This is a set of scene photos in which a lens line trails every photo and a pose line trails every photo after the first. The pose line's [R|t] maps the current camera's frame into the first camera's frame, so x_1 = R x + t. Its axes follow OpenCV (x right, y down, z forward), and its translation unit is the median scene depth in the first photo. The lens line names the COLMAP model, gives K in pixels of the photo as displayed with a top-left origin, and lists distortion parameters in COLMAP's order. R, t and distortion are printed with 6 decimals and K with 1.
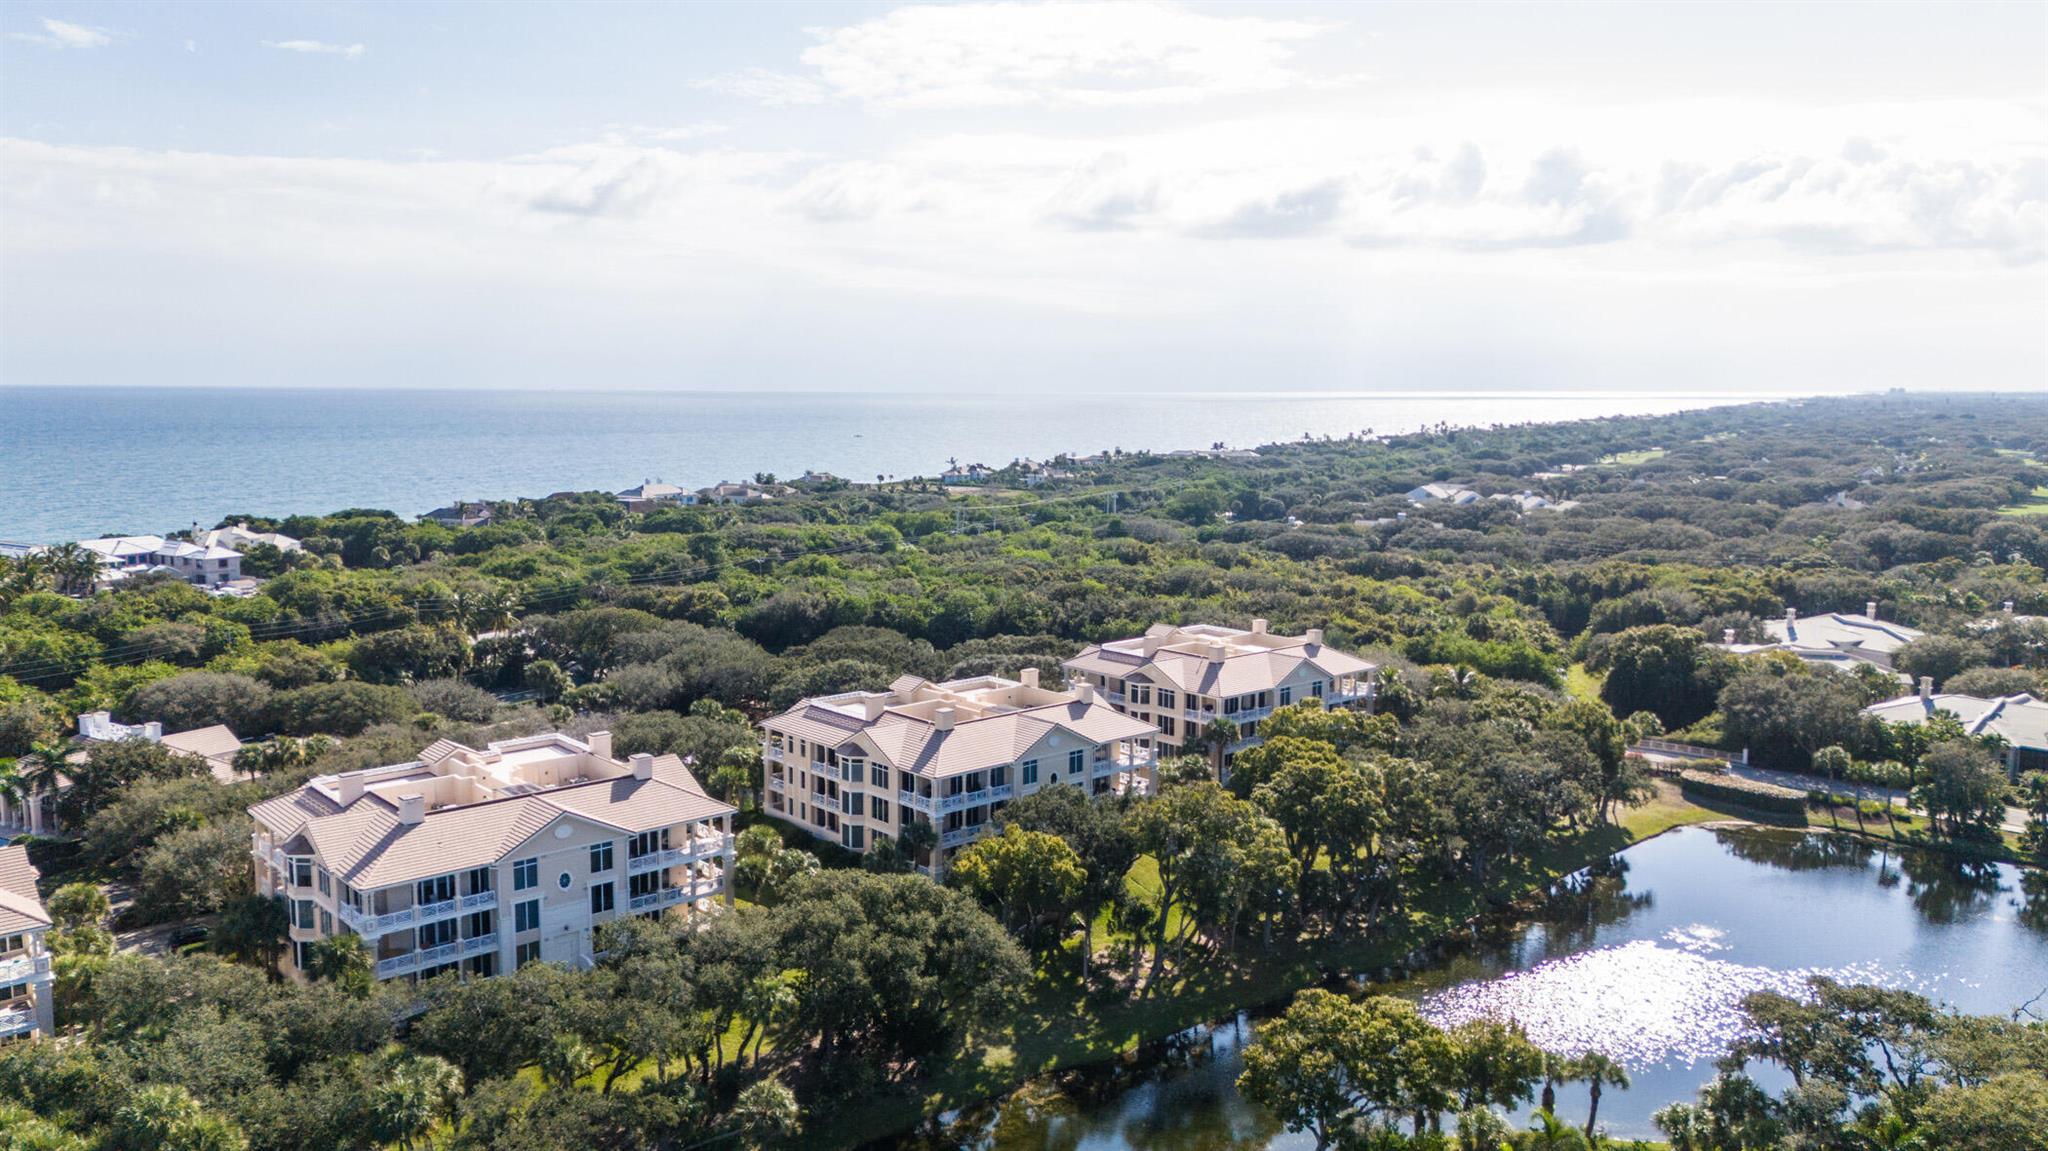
lens RADIAL K [[1489.5, 0, 1017.8], [0, 1489.5, 566.7], [0, 0, 1]] dist [0.071594, -0.062599]
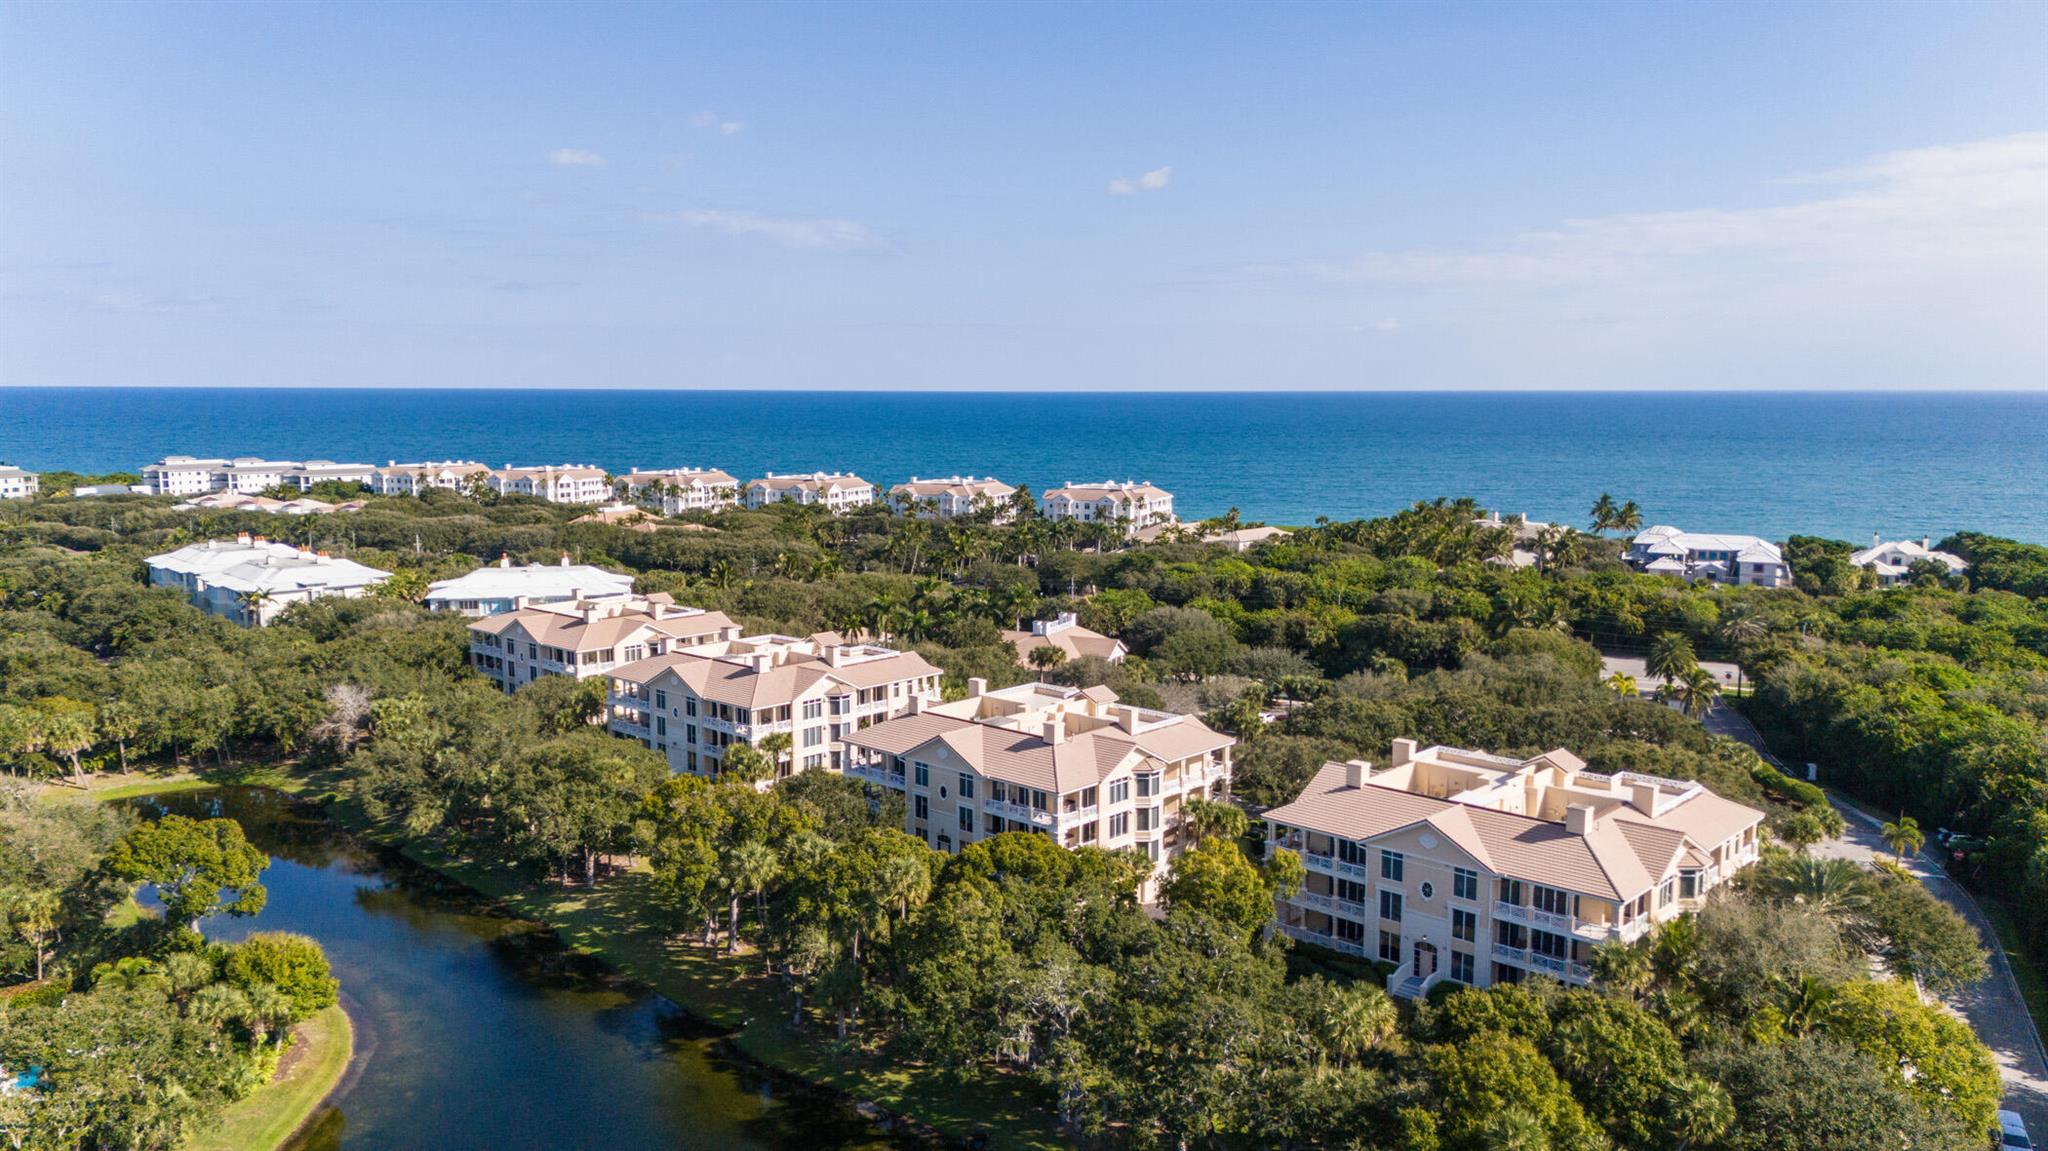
lens RADIAL K [[1489.5, 0, 1033.8], [0, 1489.5, 574.6], [0, 0, 1]] dist [0.071594, -0.062599]
pose [[0.118932, 0.122793, -0.985280, 0.356188], [-0.123087, 0.986492, 0.108087, -0.042437], [0.985244, 0.108420, 0.132440, 0.329707]]
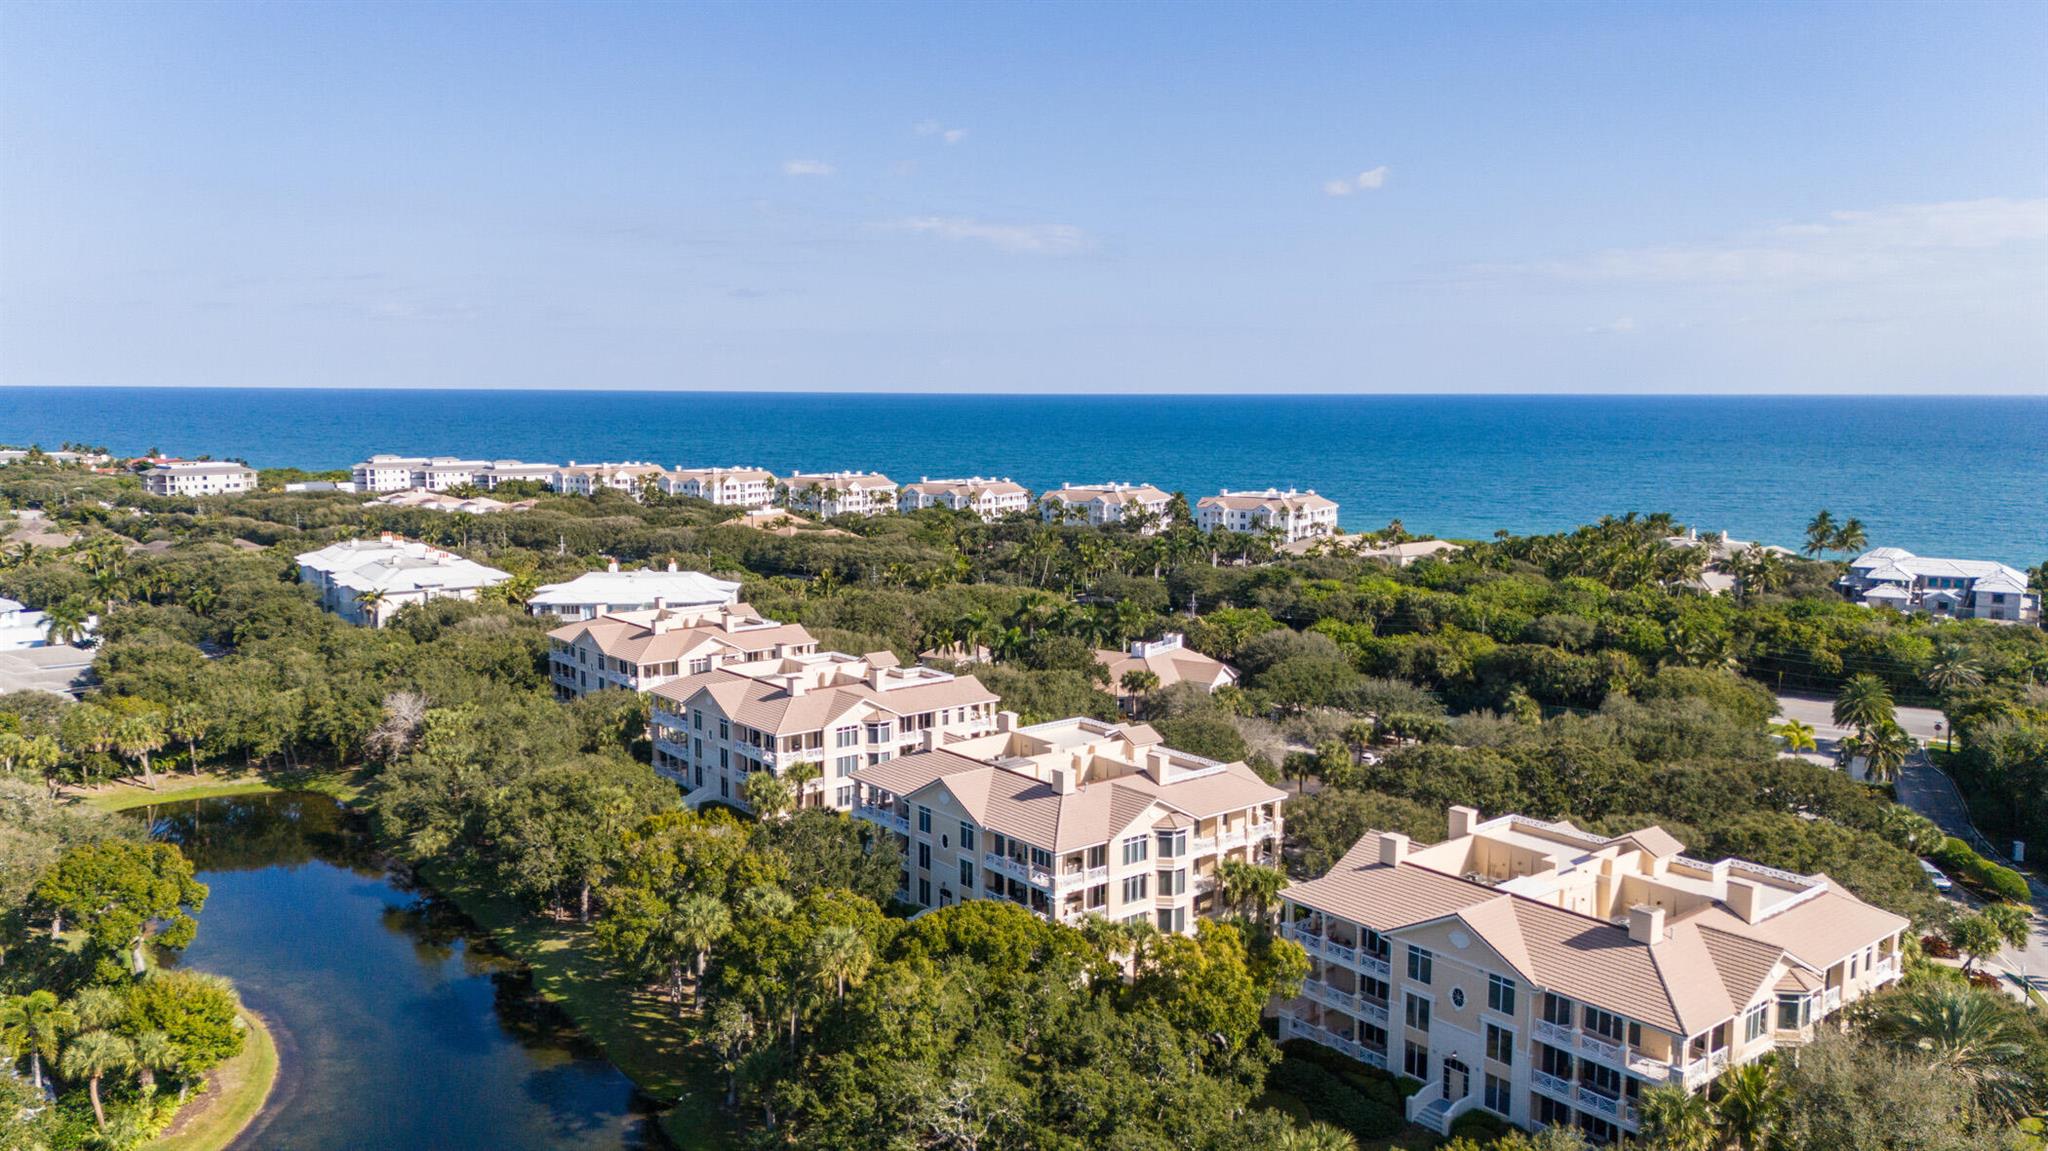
lens RADIAL K [[1489.5, 0, 1037.1], [0, 1489.5, 577.7], [0, 0, 1]] dist [0.071594, -0.062599]
pose [[-0.021026, 0.123944, -0.992066, 0.285238], [-0.126921, 0.983926, 0.125617, -0.054339], [0.991690, 0.128556, -0.004957, 0.418214]]
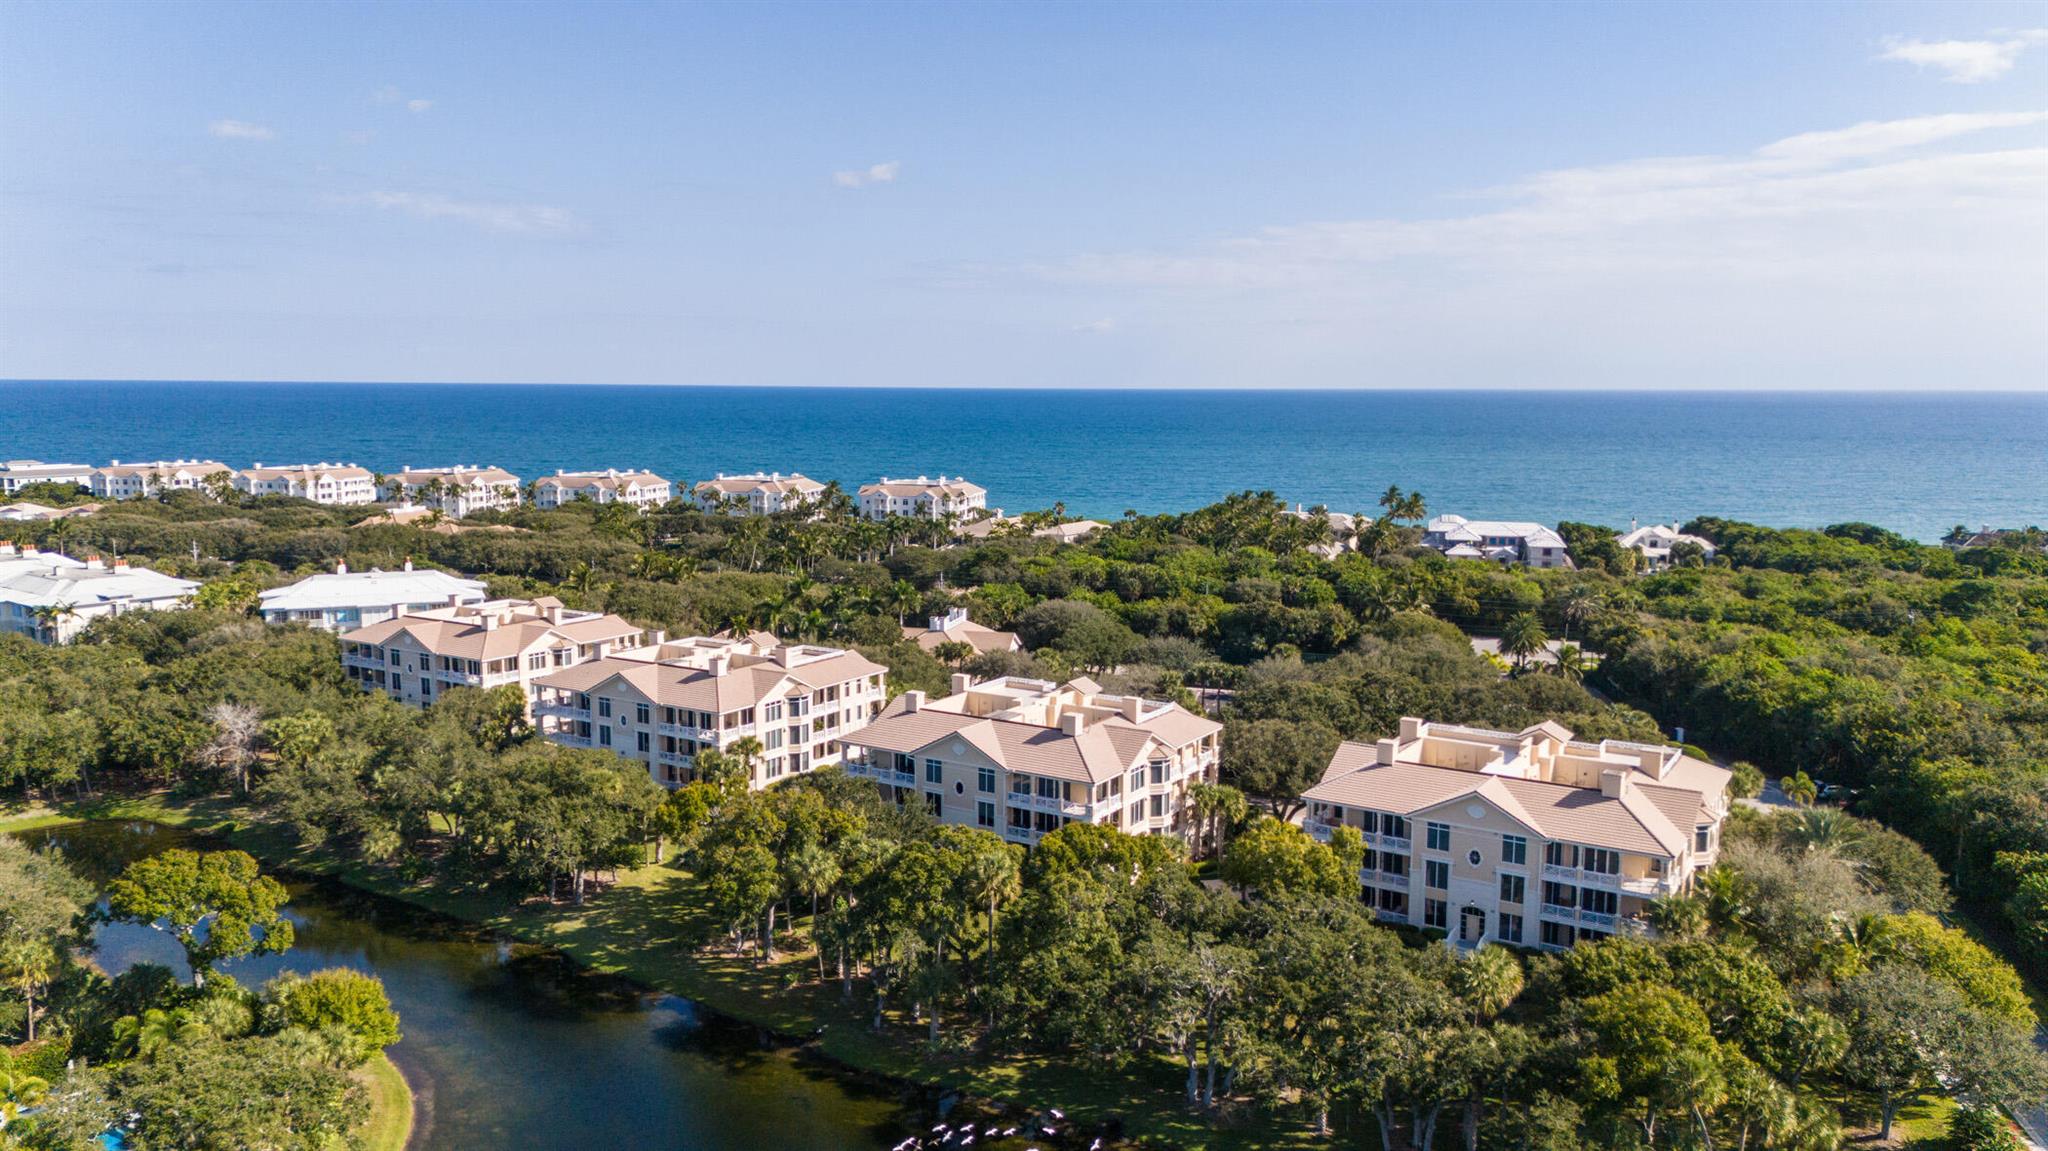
lens RADIAL K [[1489.5, 0, 1028.4], [0, 1489.5, 576.7], [0, 0, 1]] dist [0.071594, -0.062599]
pose [[0.296586, 0.122666, -0.947096, 0.332921], [-0.121483, 0.988506, 0.089987, -0.025554], [0.947248, 0.088367, 0.308079, 0.199335]]
